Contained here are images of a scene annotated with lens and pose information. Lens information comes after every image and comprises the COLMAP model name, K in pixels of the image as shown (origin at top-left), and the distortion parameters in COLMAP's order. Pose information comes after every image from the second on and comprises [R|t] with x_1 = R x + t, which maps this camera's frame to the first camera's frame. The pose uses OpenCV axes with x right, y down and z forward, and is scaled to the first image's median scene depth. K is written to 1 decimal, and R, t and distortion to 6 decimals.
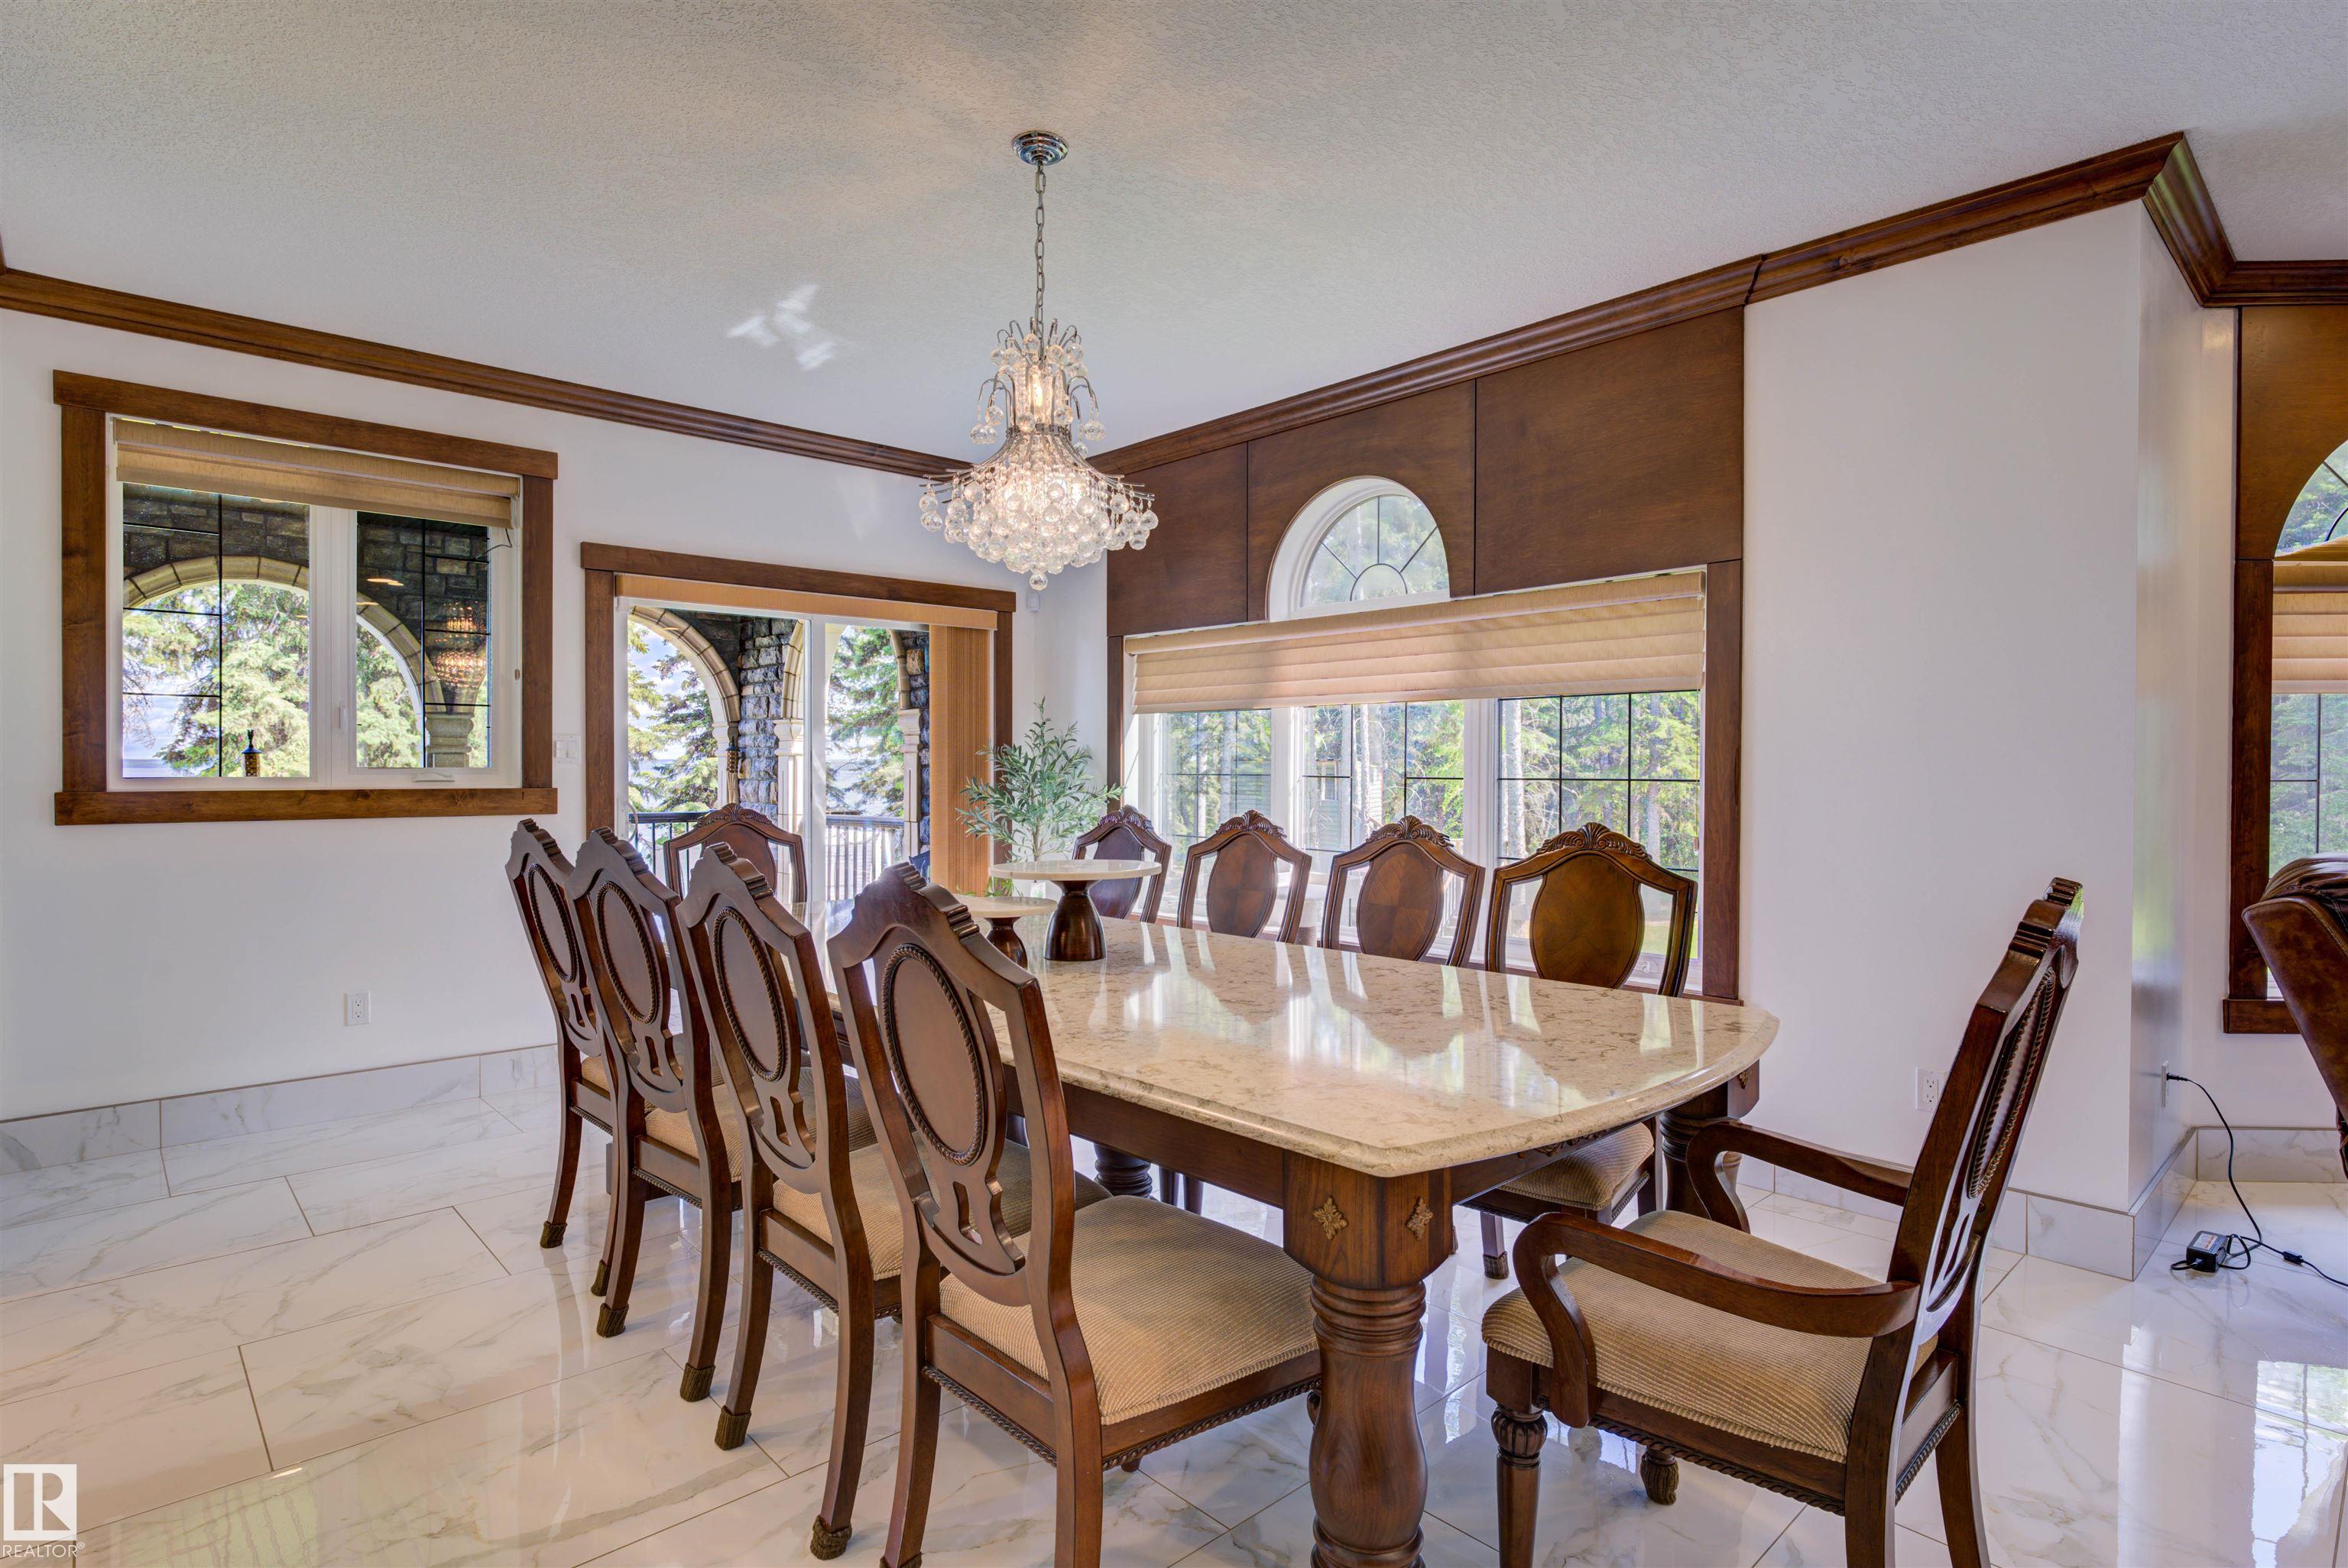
lens RADIAL K [[1179.9, 0, 1170.5], [0, 1179.9, 785.4], [0, 0, 1]] dist [-0.009672, -0.001037]
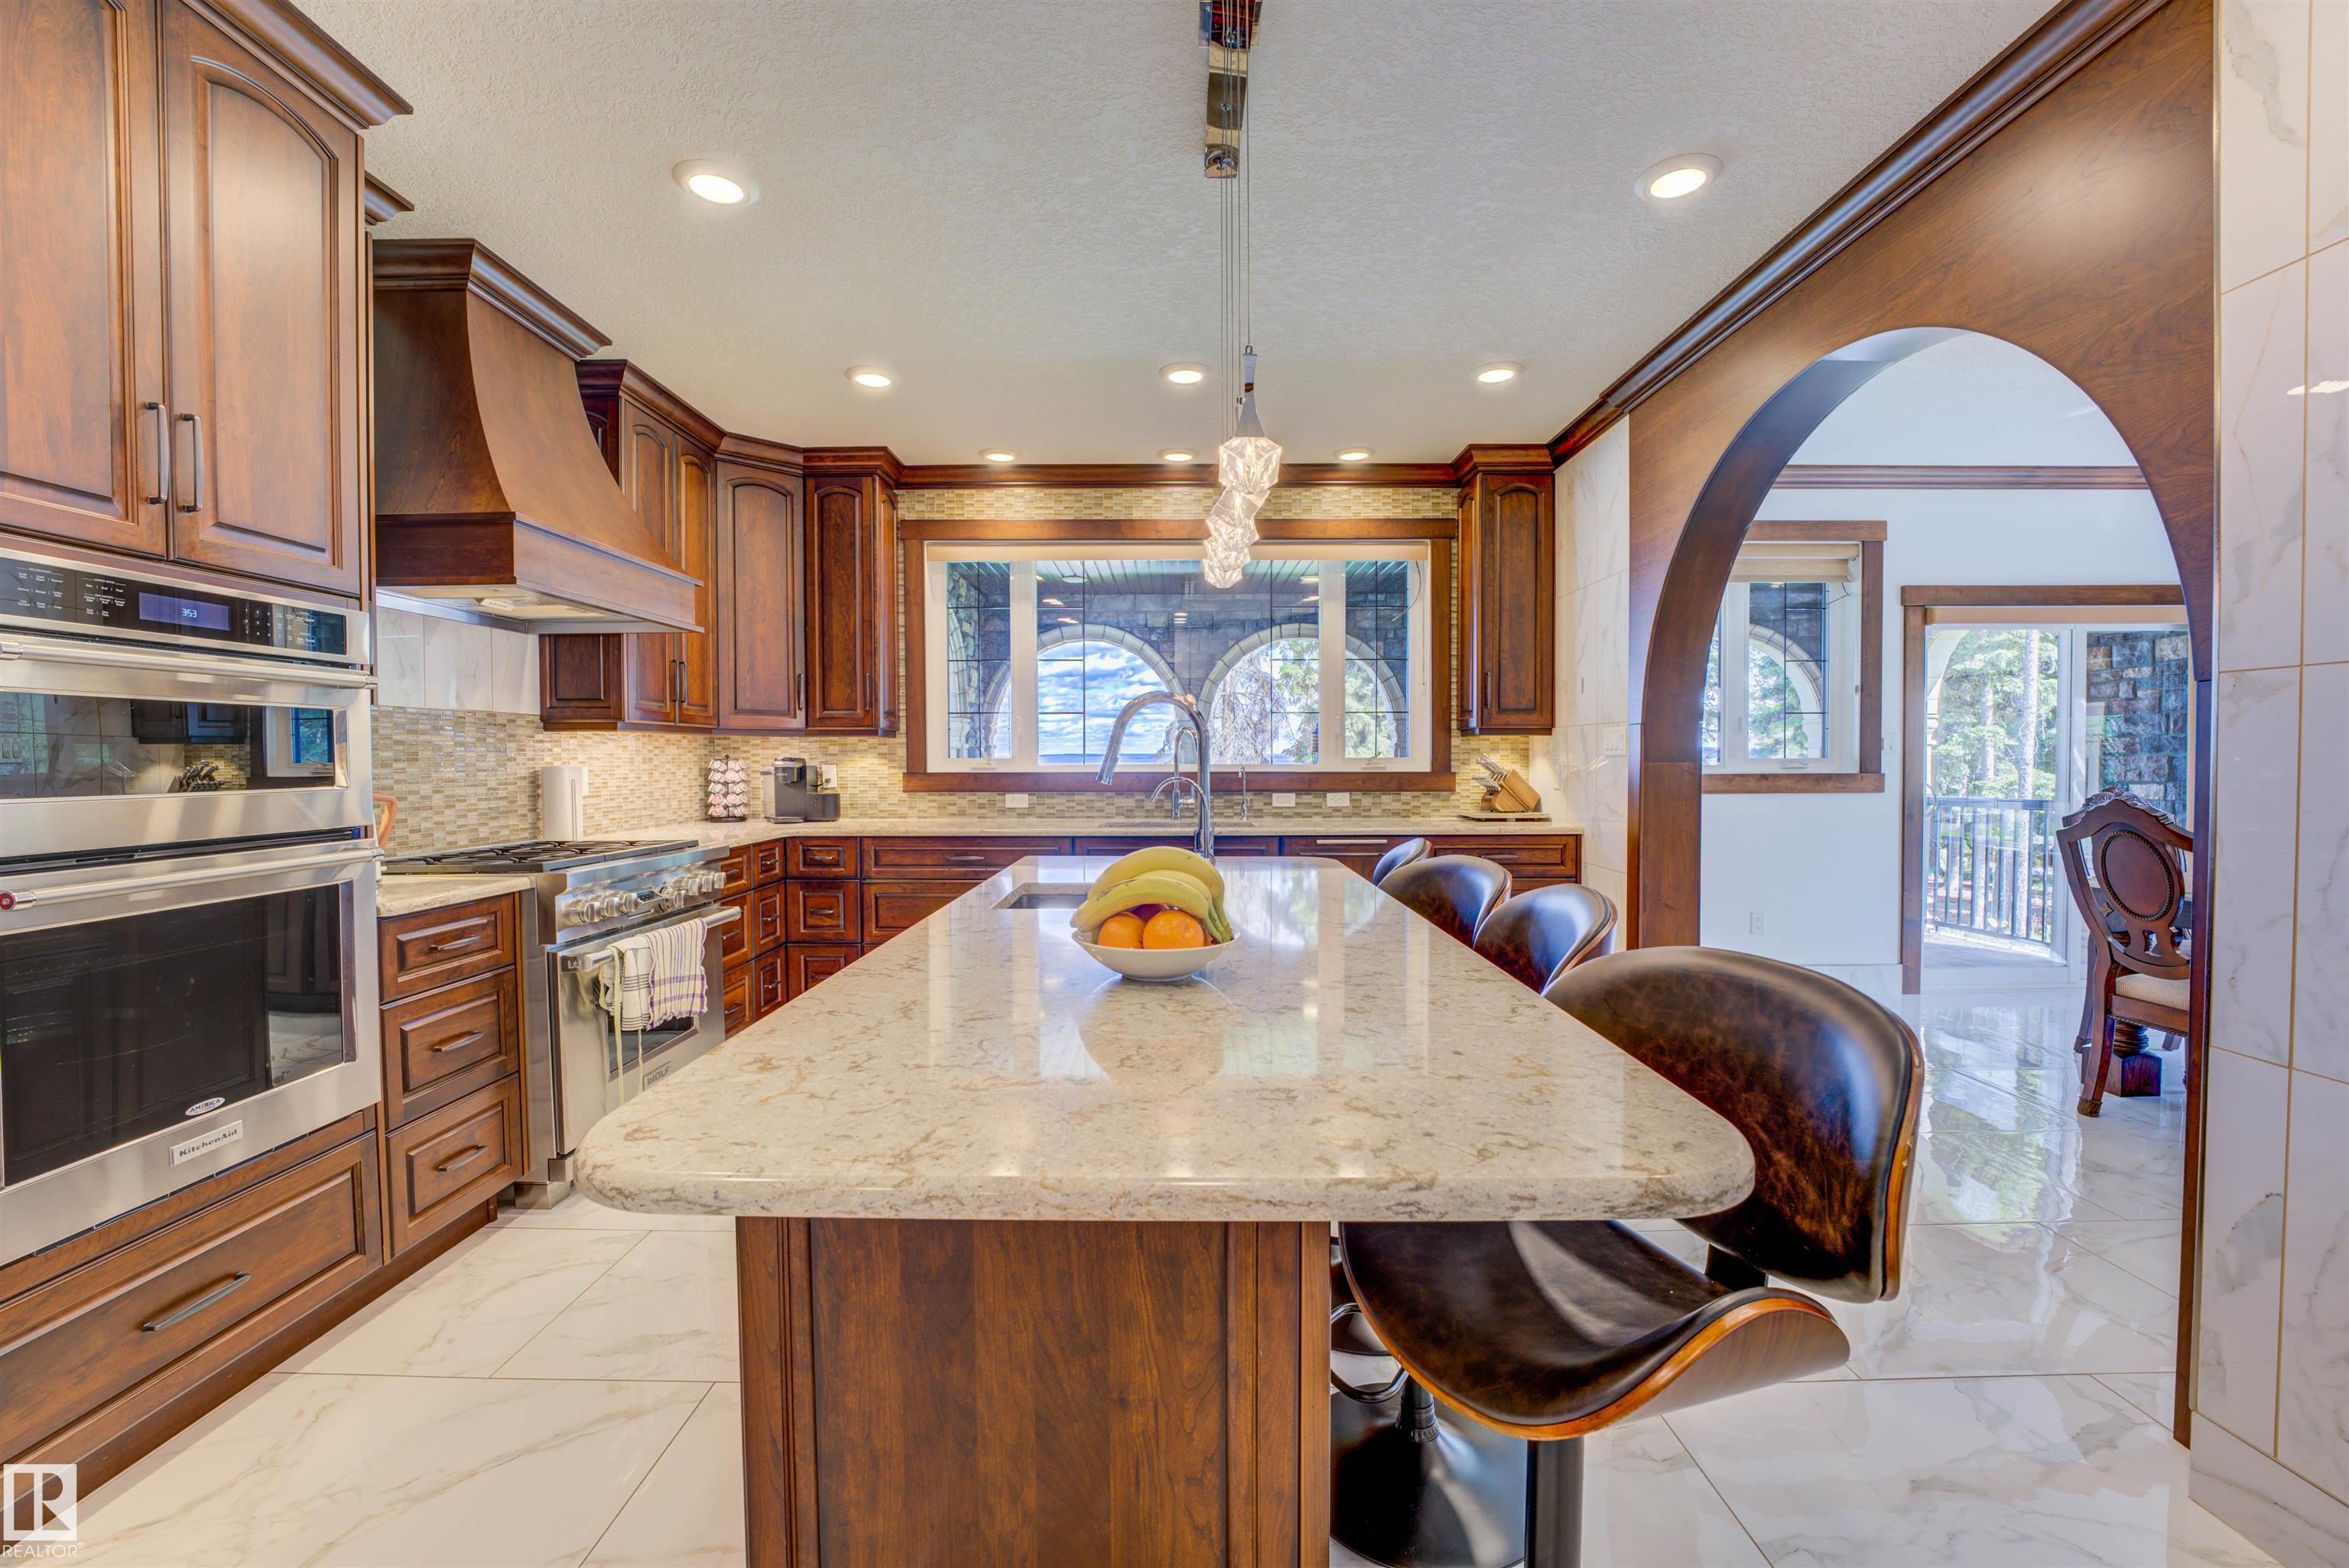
lens RADIAL K [[957.4, 0, 1171.6], [0, 957.4, 782.6], [0, 0, 1]] dist [-0.032539, 0.005237]
pose [[0.729176, 0.010468, -0.684246, -0.410309], [-0.002240, 0.999914, 0.012910, 0.000889], [0.684322, -0.007881, 0.729137, -0.352035]]
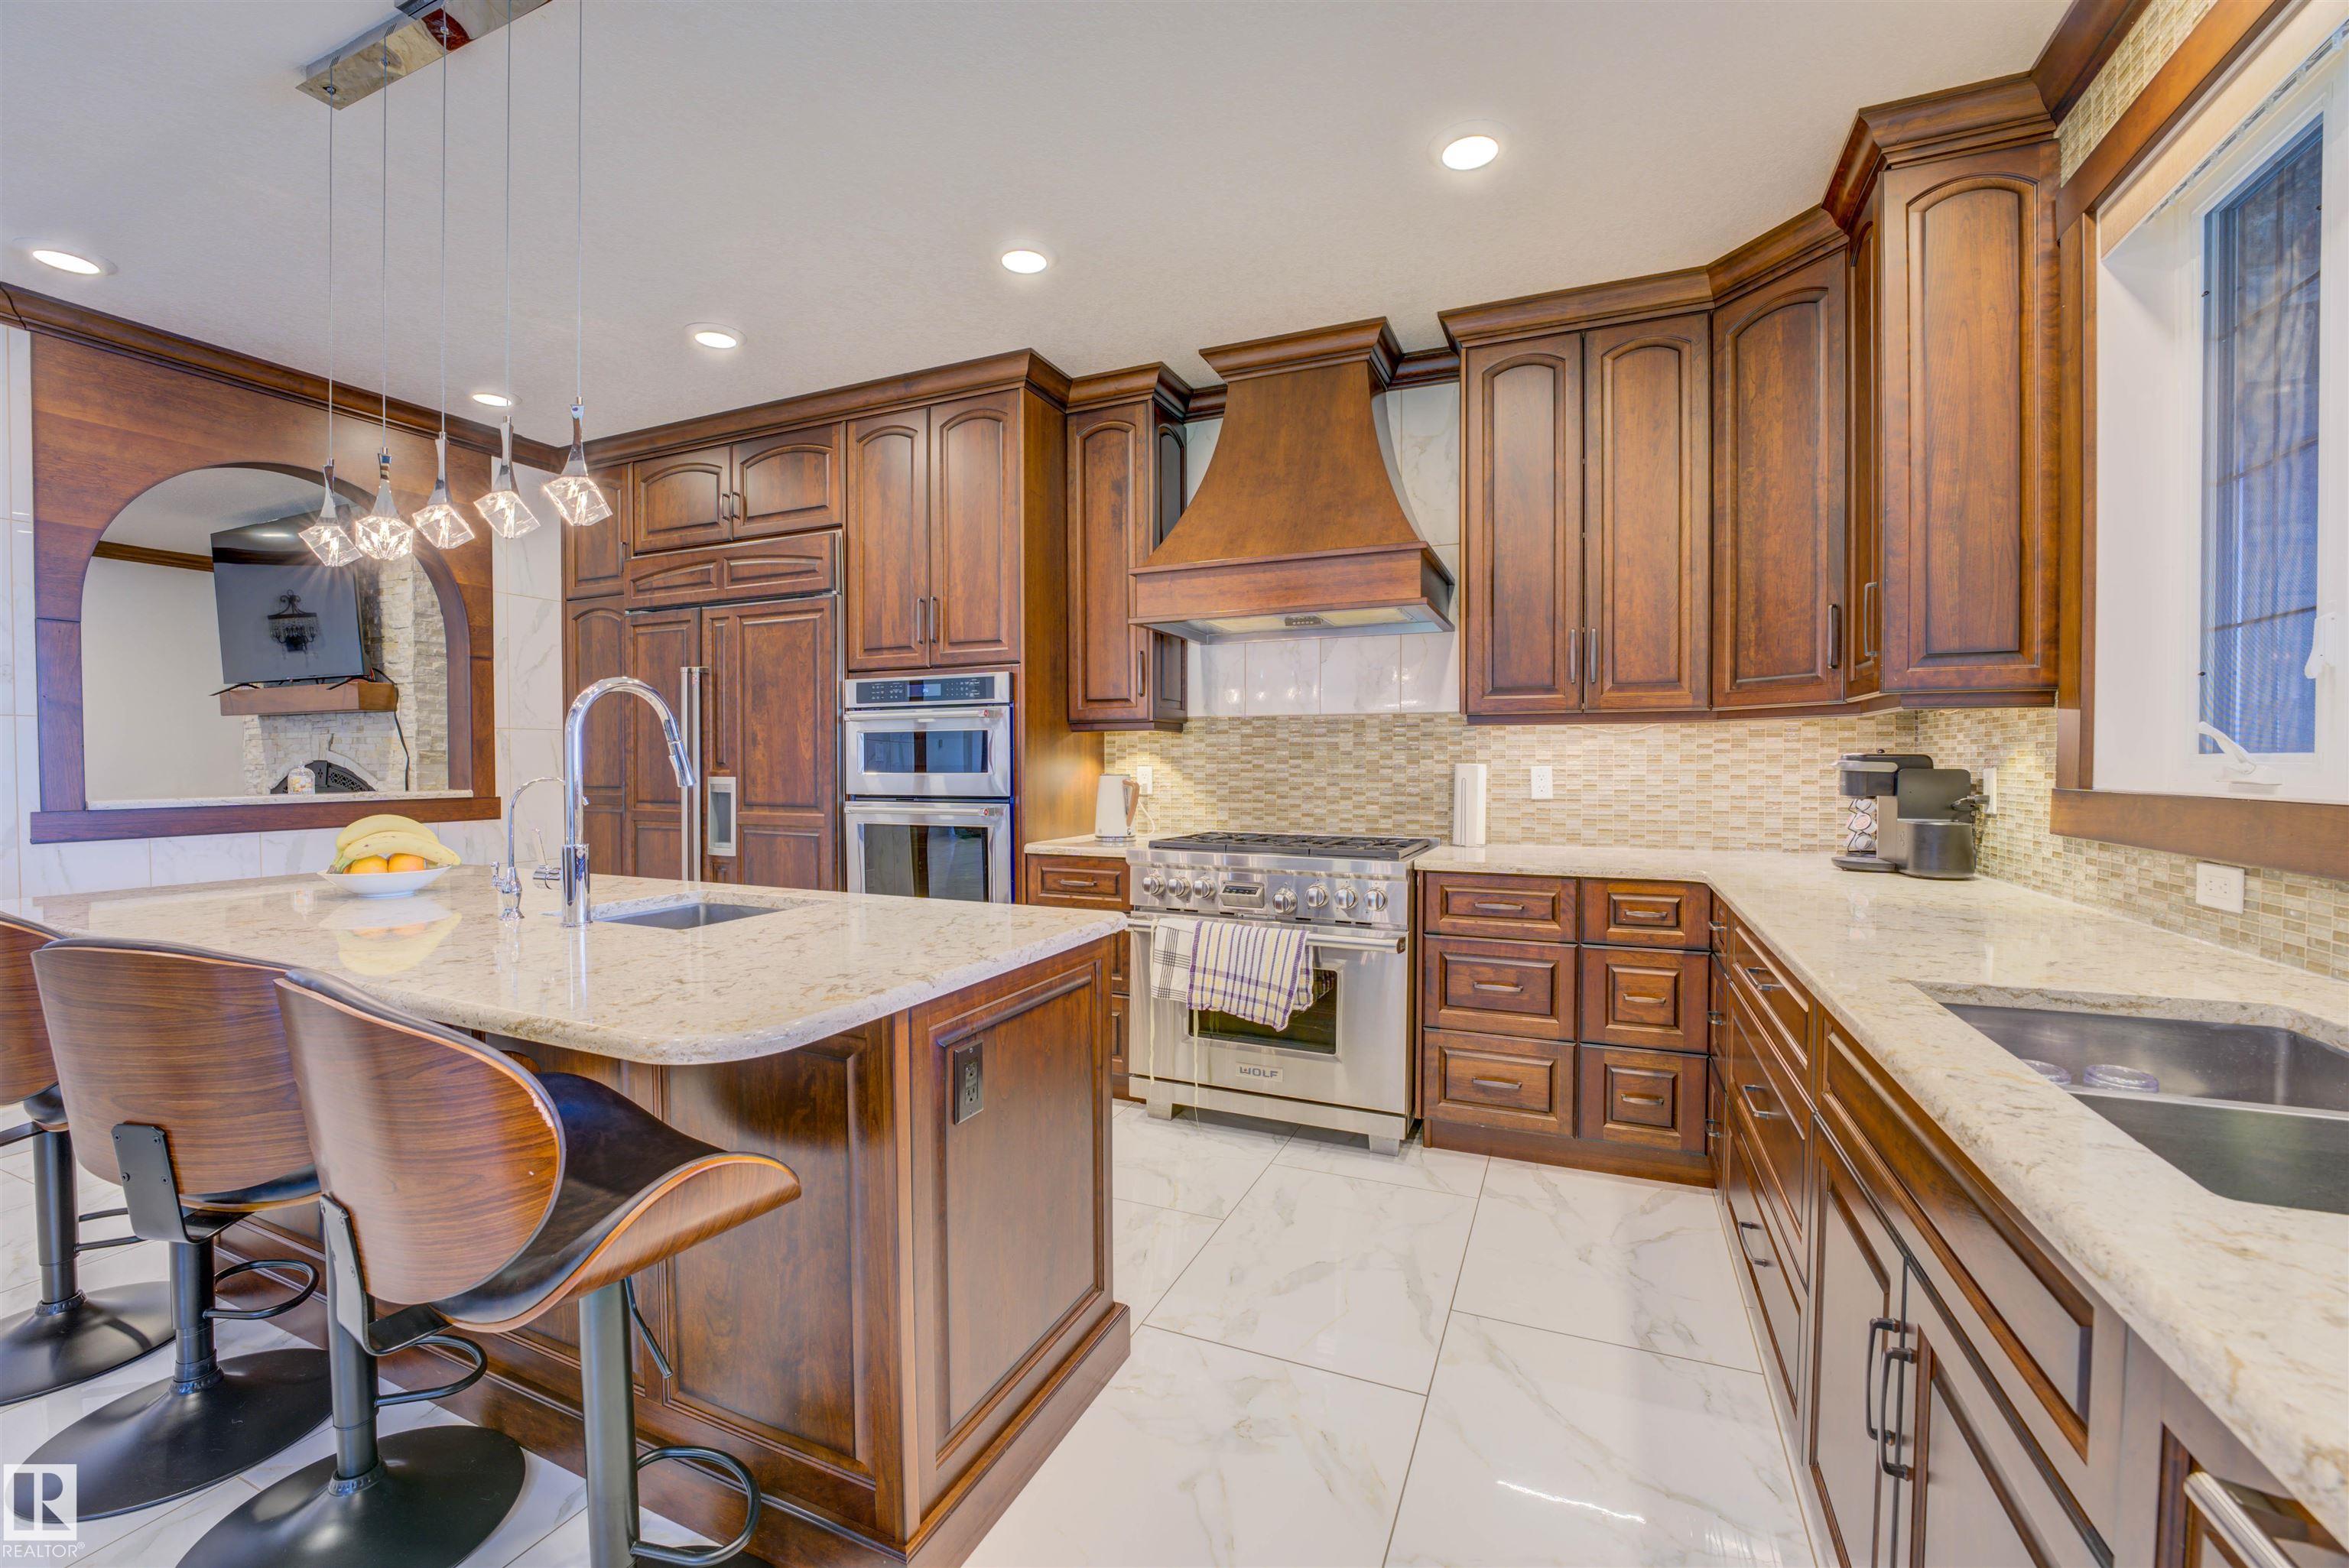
lens RADIAL K [[957.4, 0, 1171.6], [0, 957.4, 782.6], [0, 0, 1]] dist [-0.032539, 0.005237]
pose [[-0.916348, 0.004614, -0.400357, -0.829171], [-0.008711, 0.999467, 0.031457, -0.009447], [0.400289, 0.032313, -0.915819, 0.526625]]
